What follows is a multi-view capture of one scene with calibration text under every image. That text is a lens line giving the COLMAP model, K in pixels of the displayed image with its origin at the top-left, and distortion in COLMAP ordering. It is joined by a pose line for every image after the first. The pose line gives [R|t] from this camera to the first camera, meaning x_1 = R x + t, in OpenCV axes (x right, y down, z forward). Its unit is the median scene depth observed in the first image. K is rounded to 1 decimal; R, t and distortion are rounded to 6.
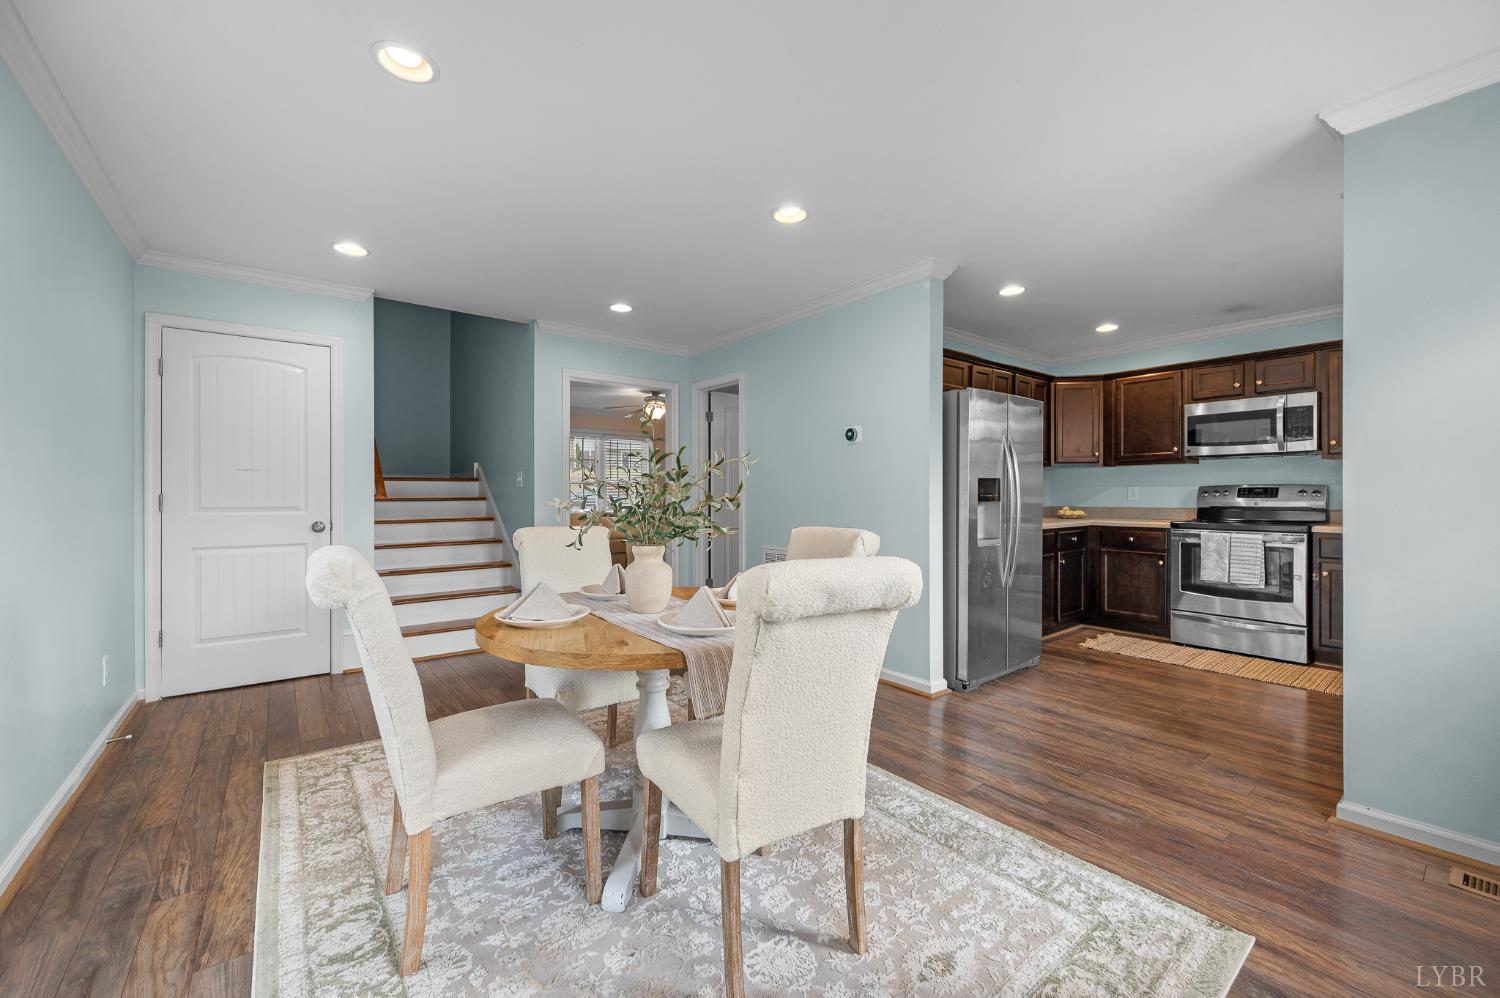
lens RADIAL K [[597.7, 0, 751.9], [0, 597.7, 506.8], [0, 0, 1]] dist [0.002764, 0.000267]
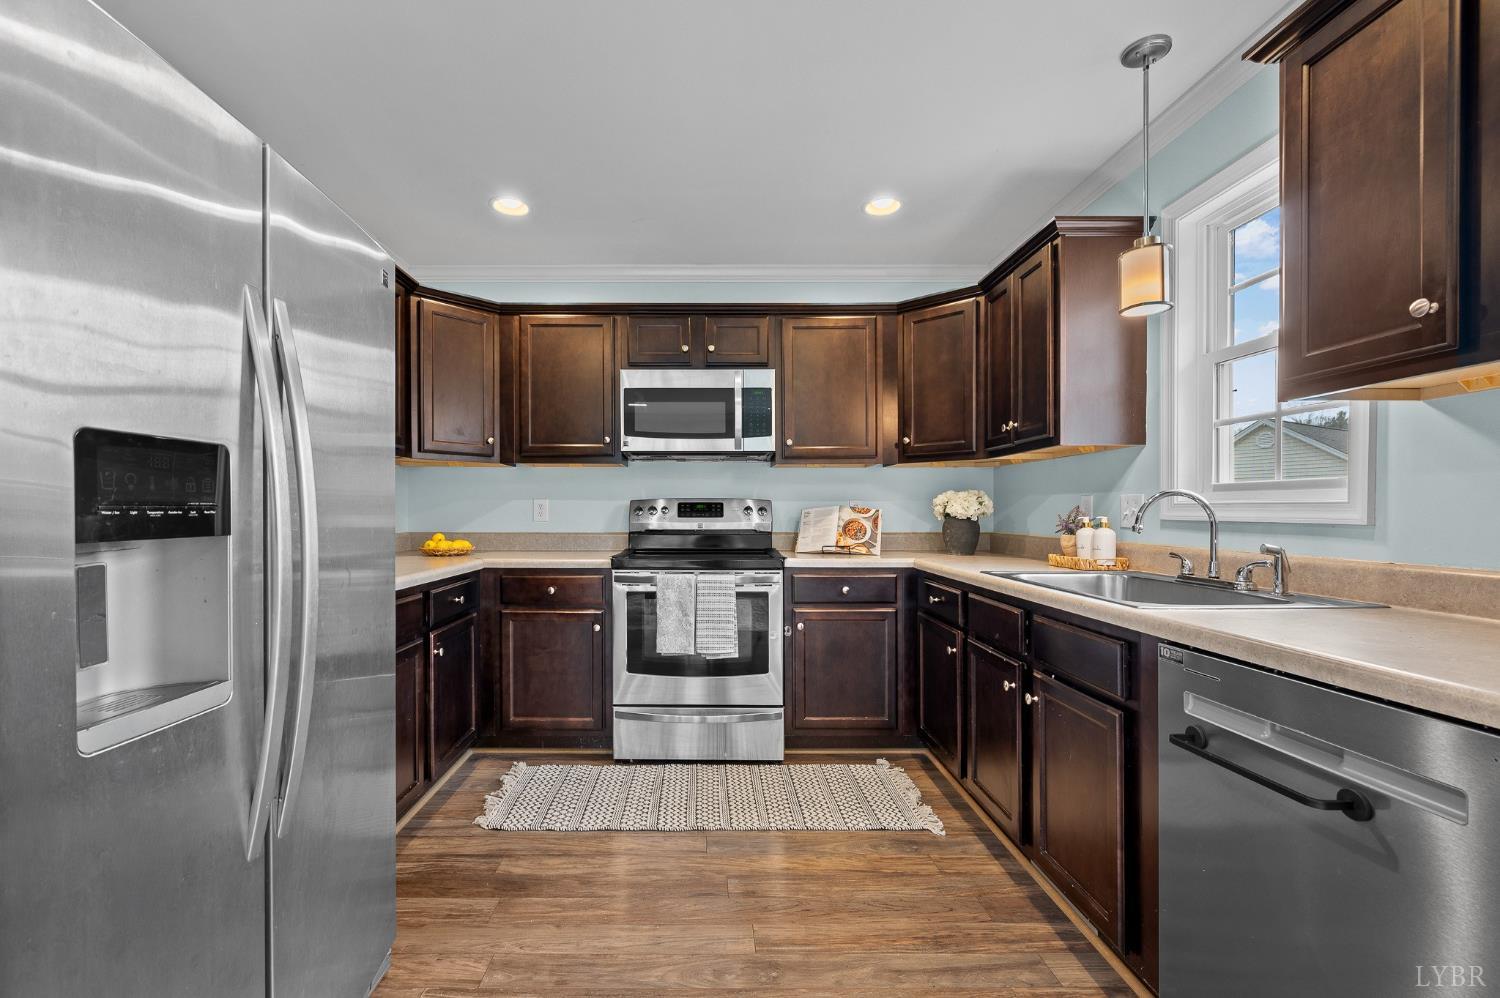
lens RADIAL K [[637.3, 0, 705.7], [0, 637.3, 515.3], [0, 0, 1]] dist [0.001253, -0.000208]
pose [[0.617118, -0.000088, 0.786871, 0.258281], [0.012563, 0.999874, -0.009740, -0.009955], [-0.786770, 0.015896, 0.617041, 0.532379]]
